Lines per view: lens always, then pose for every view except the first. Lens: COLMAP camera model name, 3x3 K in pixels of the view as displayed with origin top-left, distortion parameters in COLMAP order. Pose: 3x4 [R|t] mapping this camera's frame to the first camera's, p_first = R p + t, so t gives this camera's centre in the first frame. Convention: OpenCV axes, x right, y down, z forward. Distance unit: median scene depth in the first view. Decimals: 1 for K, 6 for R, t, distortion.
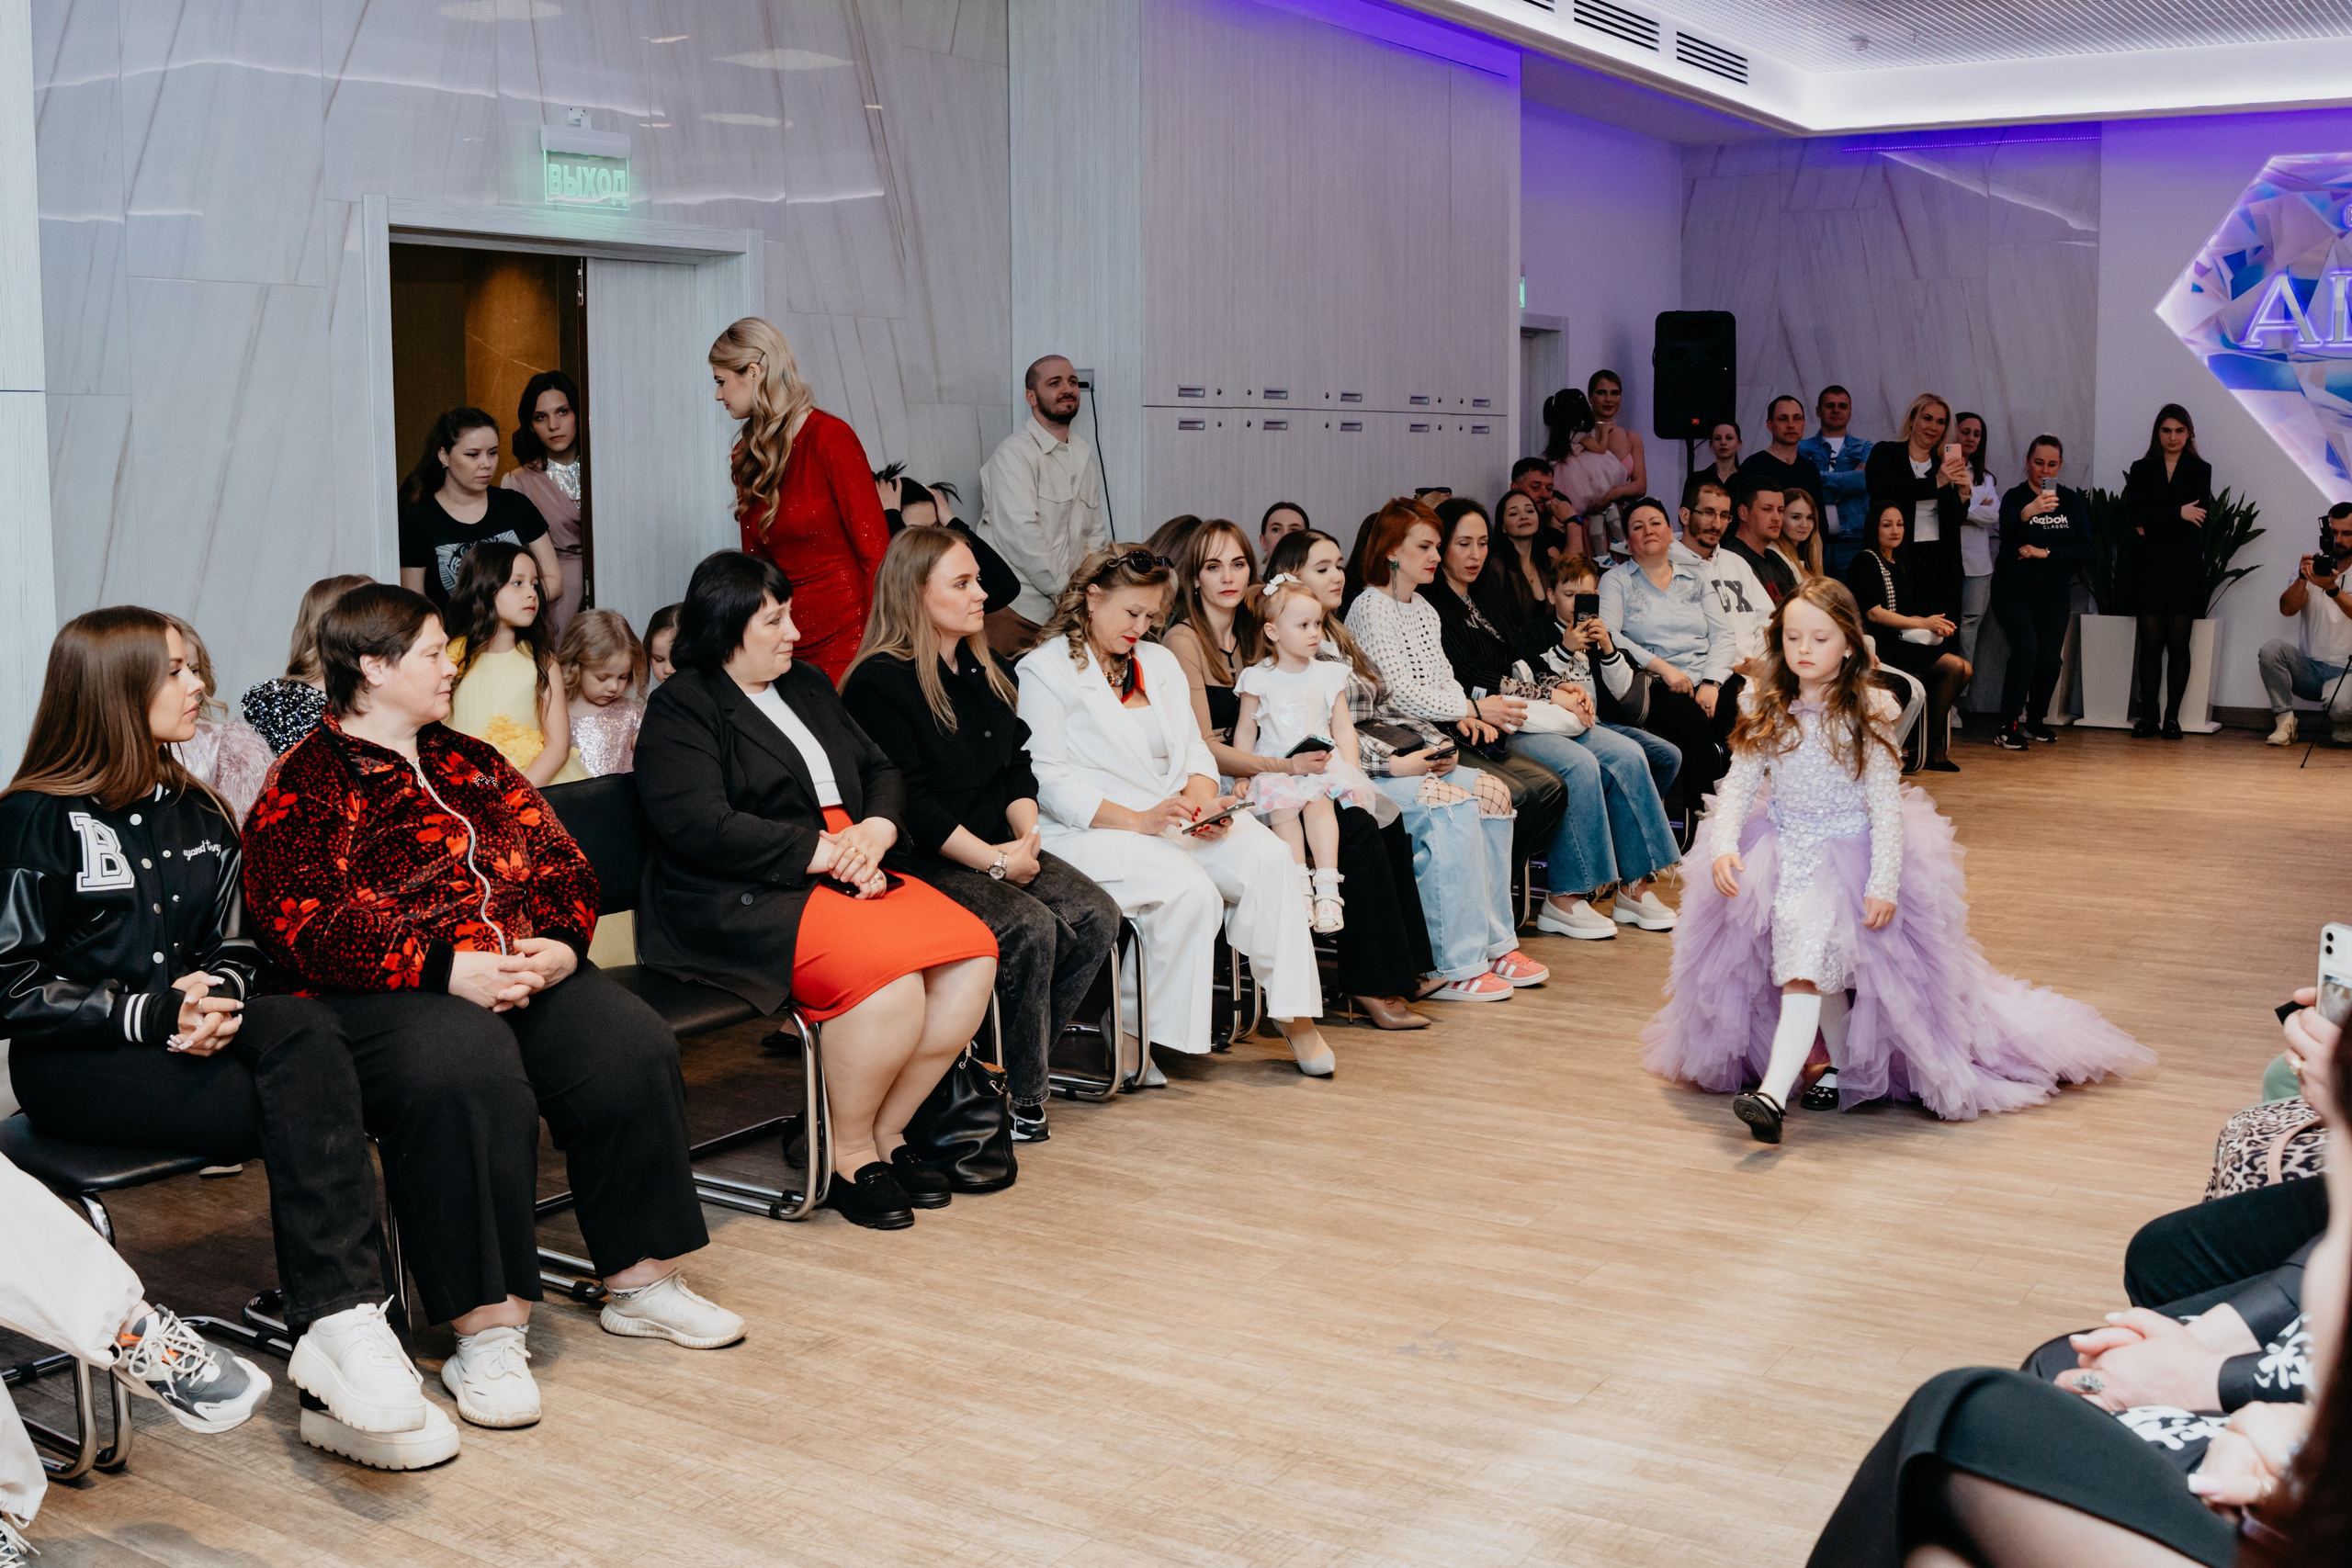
lens RADIAL K [[2438.7, 0, 1143.9], [0, 2438.7, 743.6], [0, 0, 1]] dist [-0.144914, 0.040672]
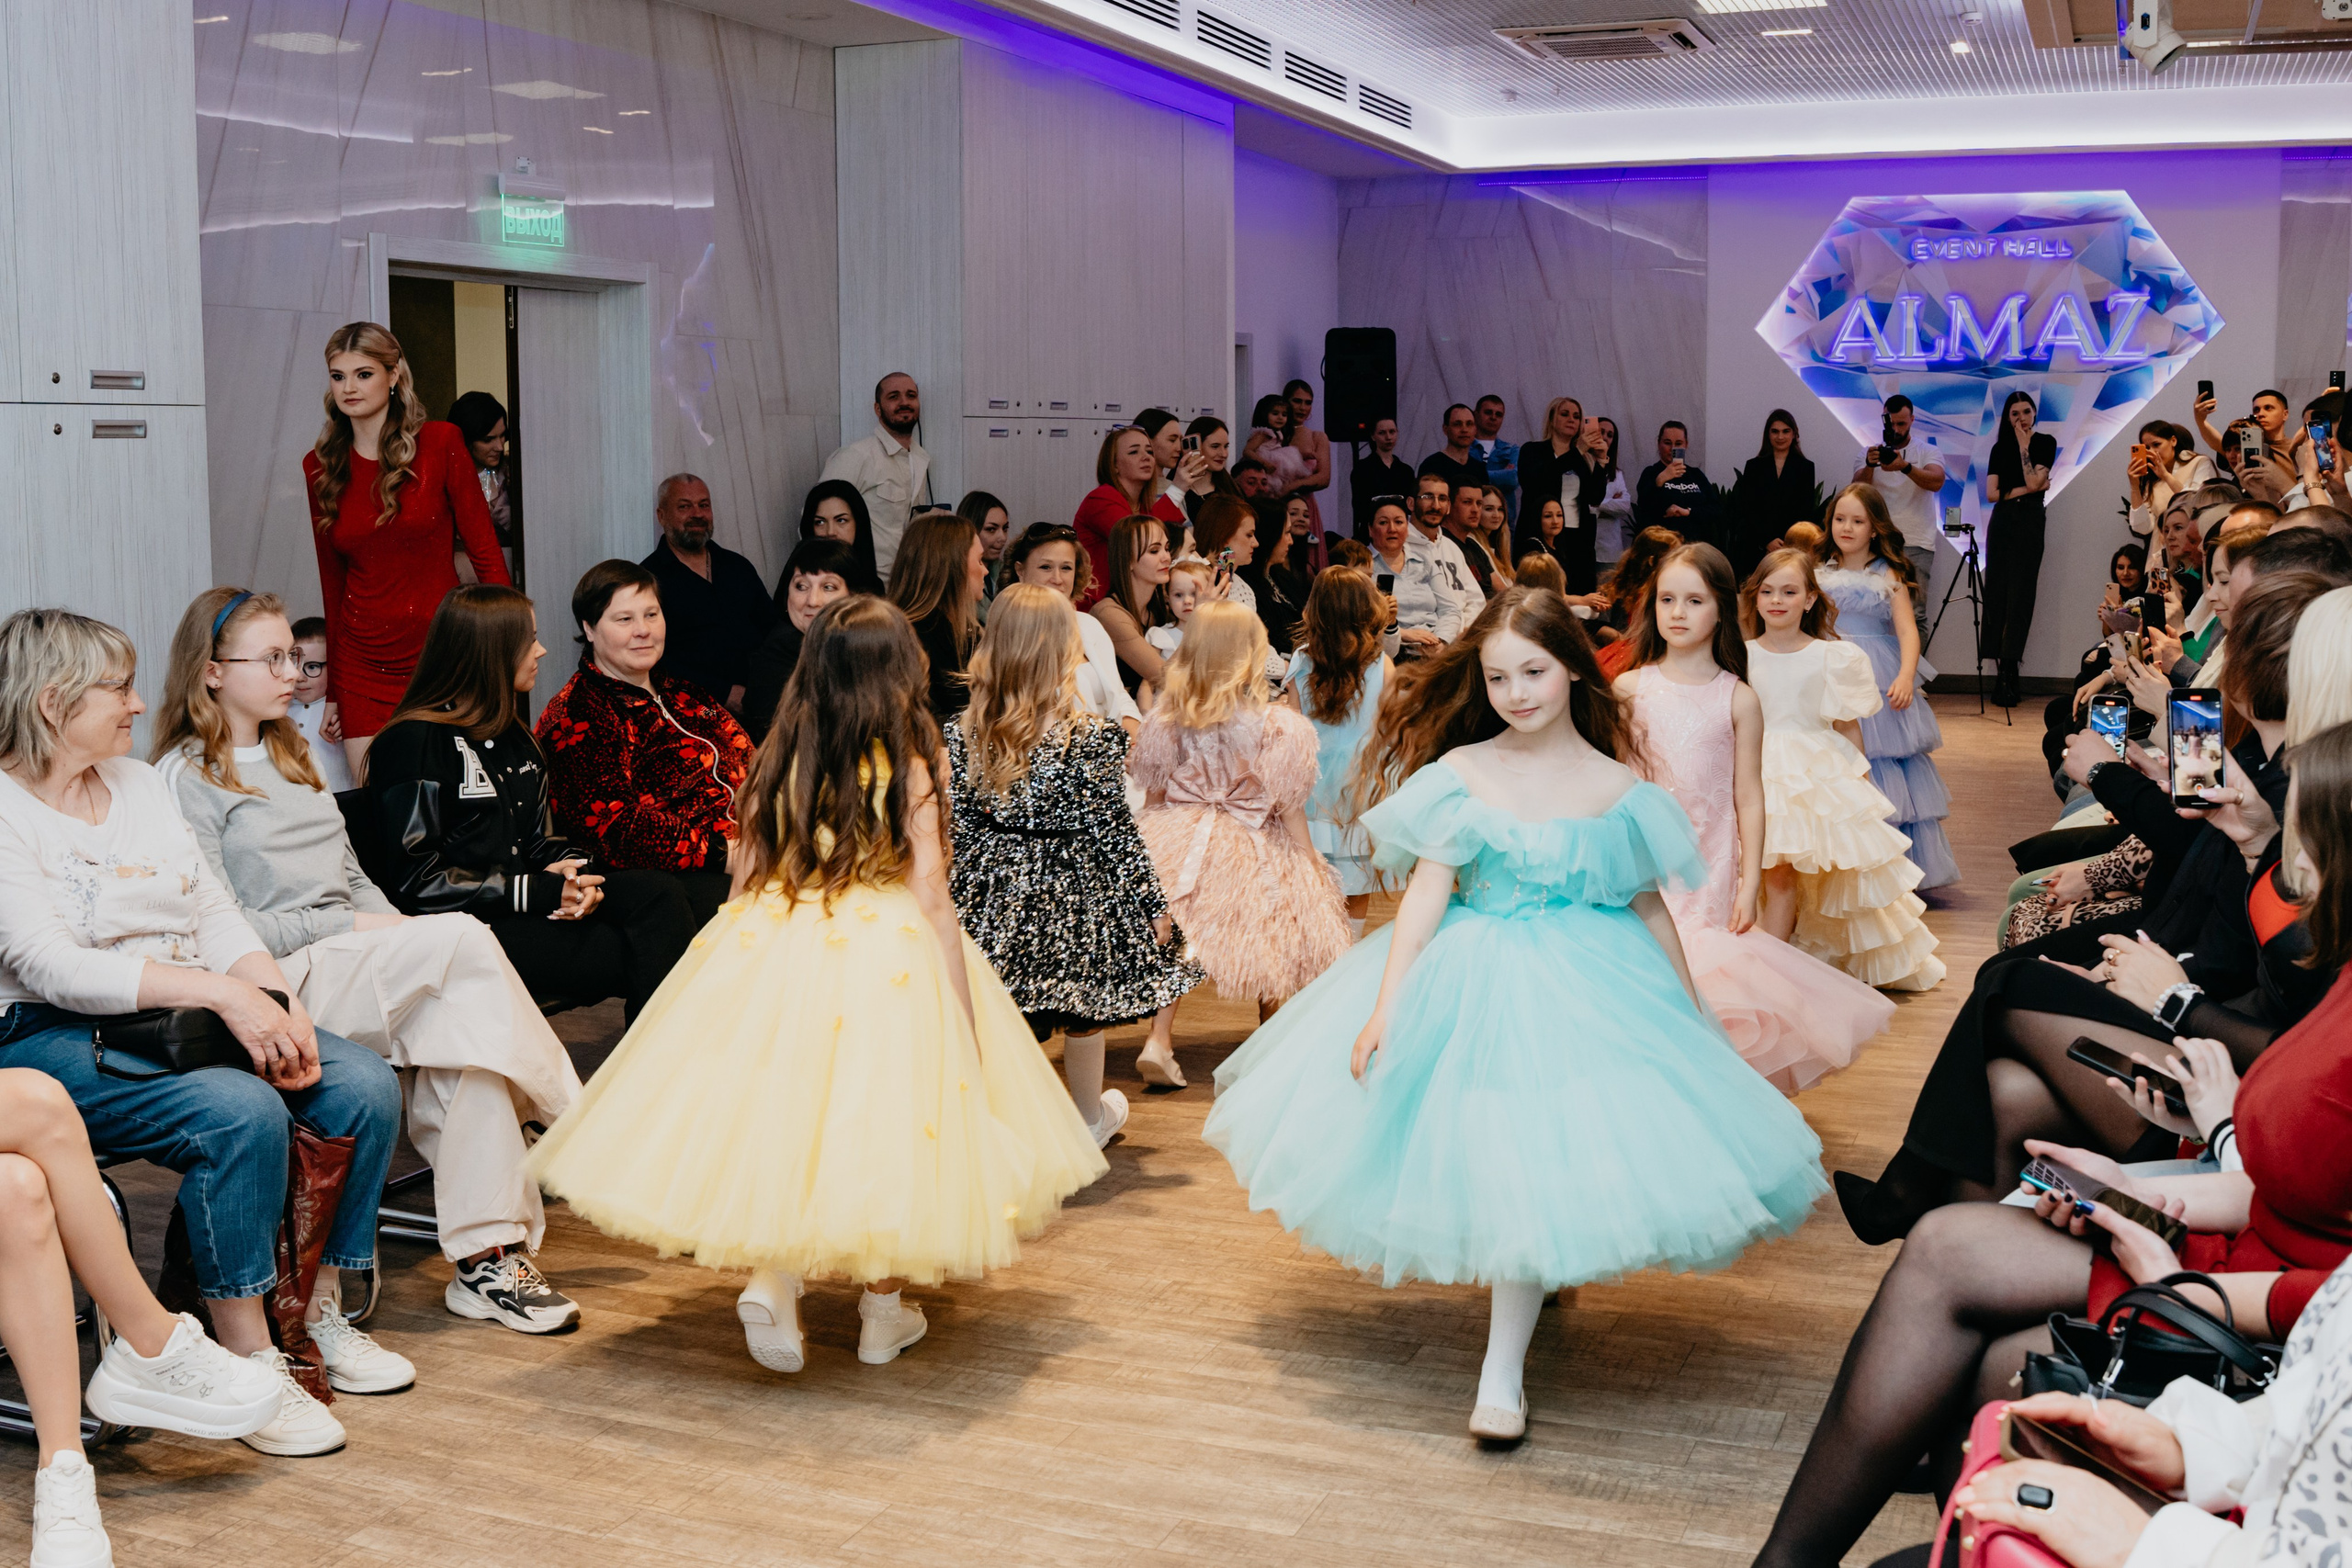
lens RADIAL K [[2489.3, 0, 1149.3], [0, 2489.3, 794.9], [0, 0, 1]] dist [-0.226951, 0.220635]
pose [[0.980347, -0.030351, 0.194933, -0.102005], [0.027171, 0.999451, 0.018966, 0.013513], [-0.195402, -0.013297, 0.980633, -0.111903]]
